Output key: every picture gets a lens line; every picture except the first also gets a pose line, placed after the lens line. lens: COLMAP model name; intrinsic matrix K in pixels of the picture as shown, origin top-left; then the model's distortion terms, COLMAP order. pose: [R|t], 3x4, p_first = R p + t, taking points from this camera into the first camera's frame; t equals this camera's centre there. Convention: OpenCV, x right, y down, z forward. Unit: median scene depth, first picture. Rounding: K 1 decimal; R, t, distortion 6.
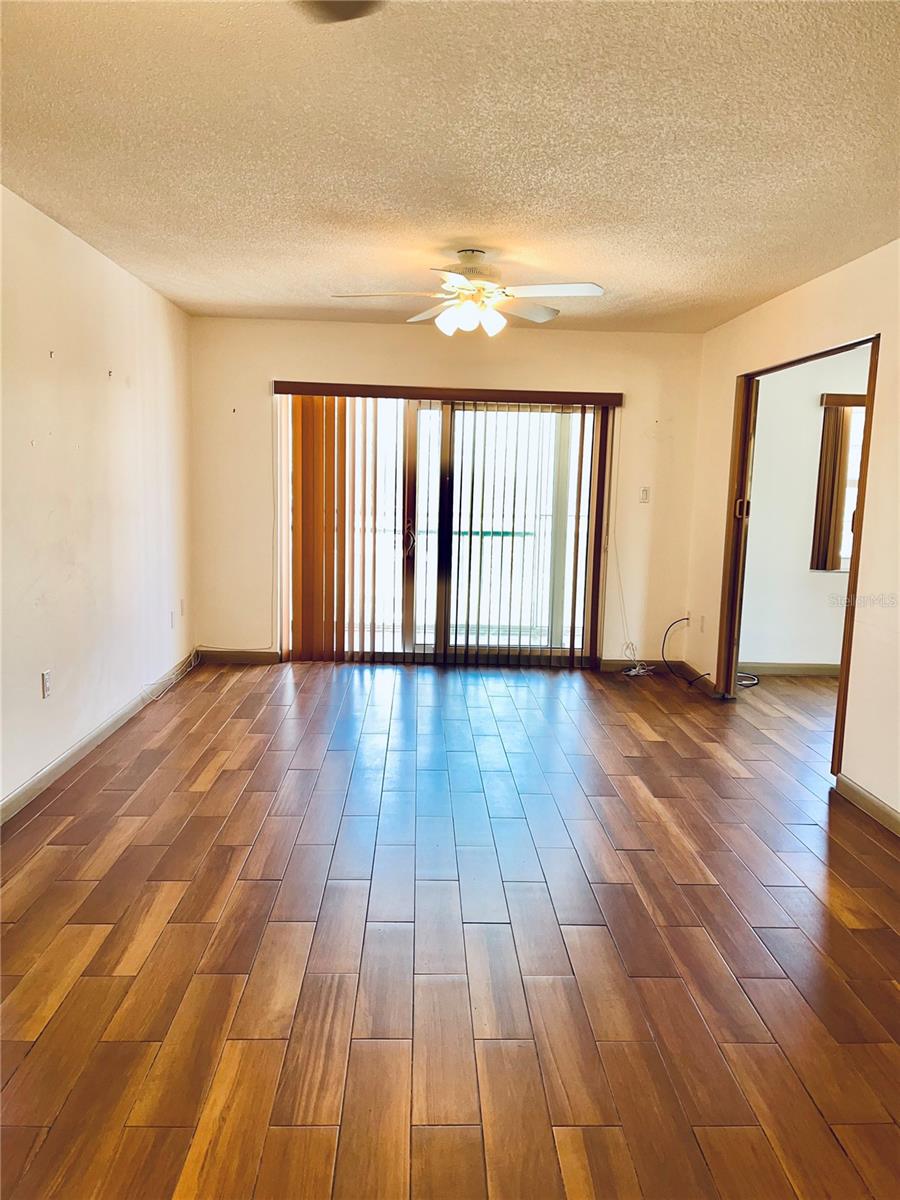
lens RADIAL K [[917.9, 0, 450.0], [0, 917.9, 600.0], [0, 0, 1]] dist [0.025223, -0.002879]
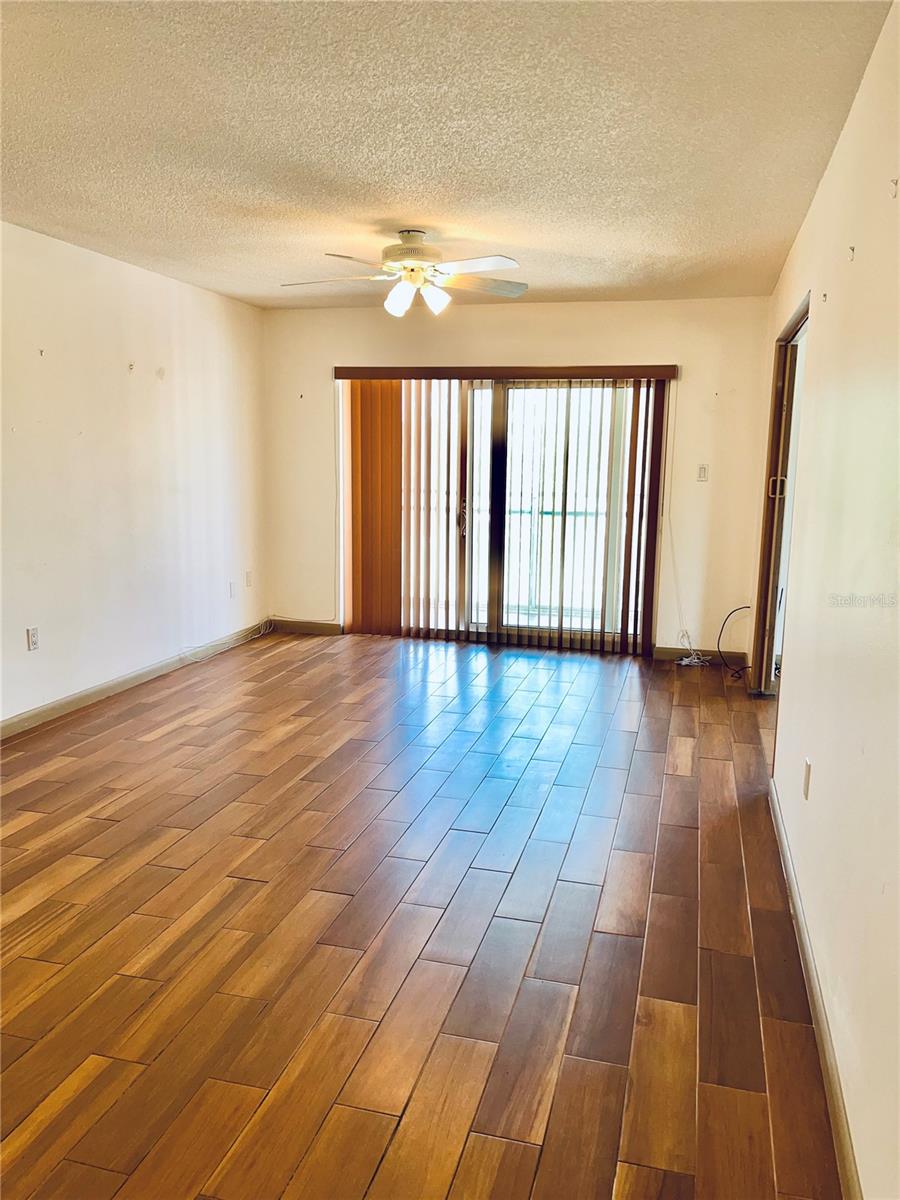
lens RADIAL K [[916.5, 0, 450.0], [0, 916.5, 600.0], [0, 0, 1]] dist [0.014823, 0.002885]
pose [[0.955672, 0.034654, -0.292386, 0.245860], [-0.028804, 0.999290, 0.024289, -0.000550], [0.293020, -0.014790, 0.955992, 0.028988]]
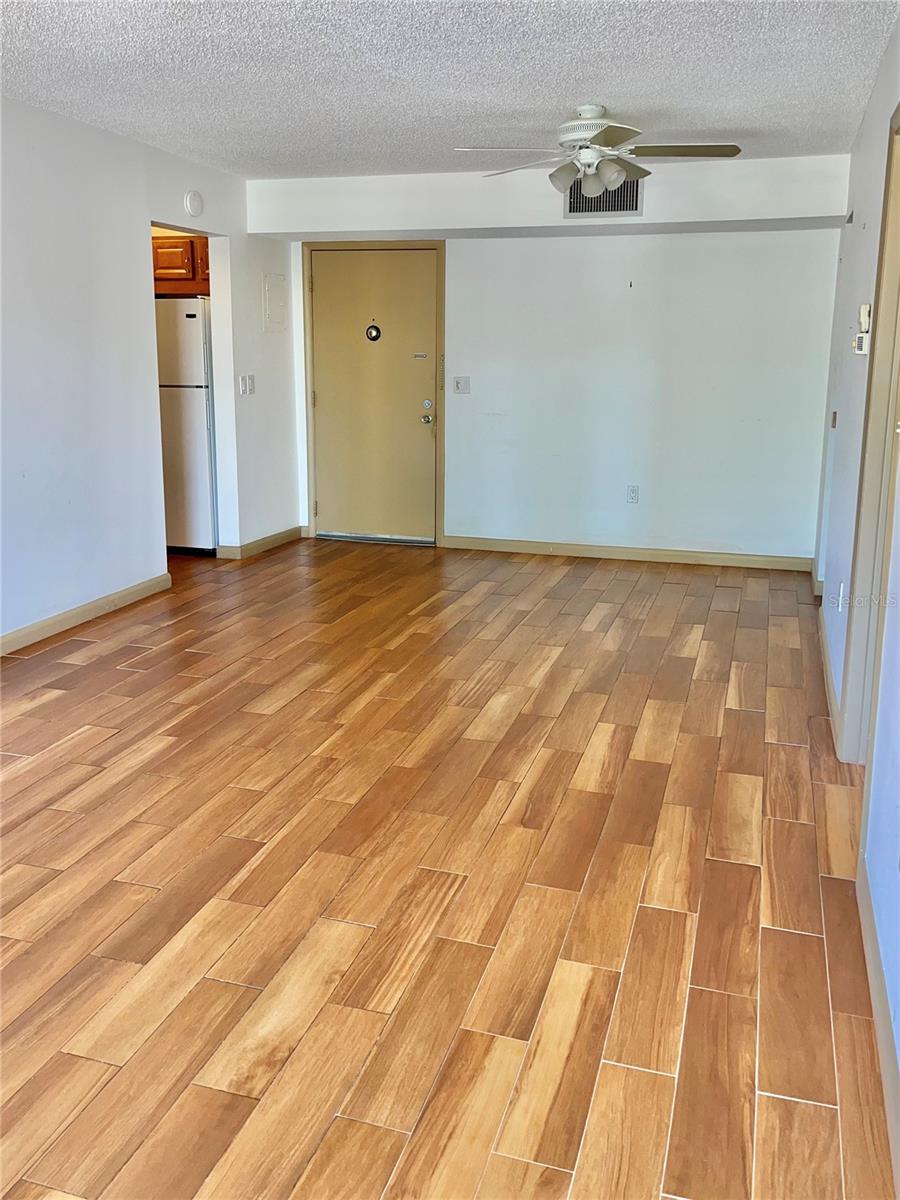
lens RADIAL K [[998.5, 0, 451.6], [0, 998.5, 598.4], [0, 0, 1]] dist [0.005332, 0.000374]
pose [[-0.942953, -0.116672, 0.311814, -0.223023], [0.011291, 0.924837, 0.380196, -0.130615], [-0.332735, 0.362028, -0.870760, 0.892923]]
